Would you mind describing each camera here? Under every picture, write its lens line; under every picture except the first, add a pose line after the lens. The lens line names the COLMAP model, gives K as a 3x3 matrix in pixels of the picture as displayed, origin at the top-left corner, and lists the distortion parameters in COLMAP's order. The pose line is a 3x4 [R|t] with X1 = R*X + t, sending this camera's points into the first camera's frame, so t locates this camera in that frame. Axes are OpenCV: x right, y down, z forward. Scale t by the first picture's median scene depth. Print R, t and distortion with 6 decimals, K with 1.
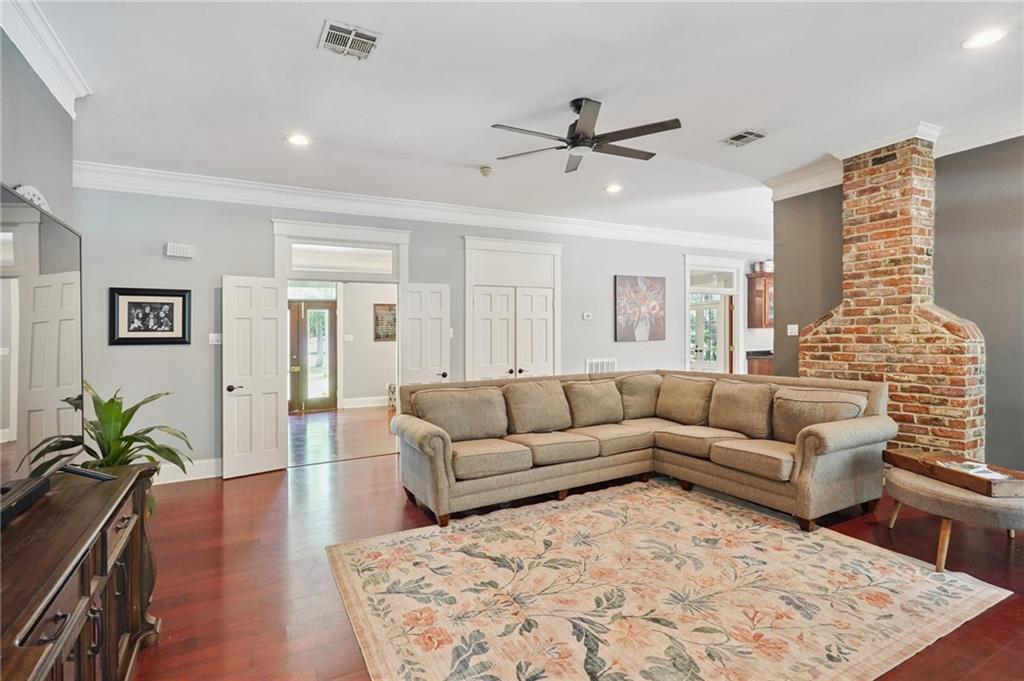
lens RADIAL K [[498.6, 0, 512.1], [0, 498.6, 330.6], [0, 0, 1]] dist [0.001658, -0.000055]
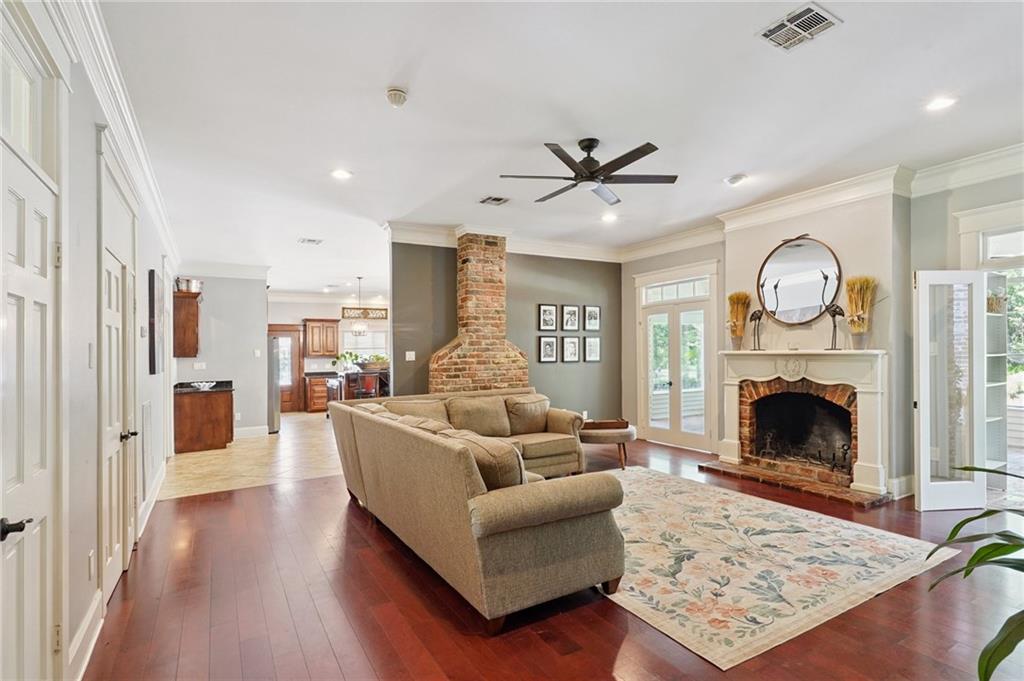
lens RADIAL K [[498.6, 0, 510.6], [0, 498.6, 362.7], [0, 0, 1]] dist [0.001658, -0.000055]
pose [[-0.029559, -0.001774, 0.999561, -1.057398], [0.011640, 0.999930, 0.002119, 0.024780], [-0.999495, 0.011698, -0.029536, 1.339724]]
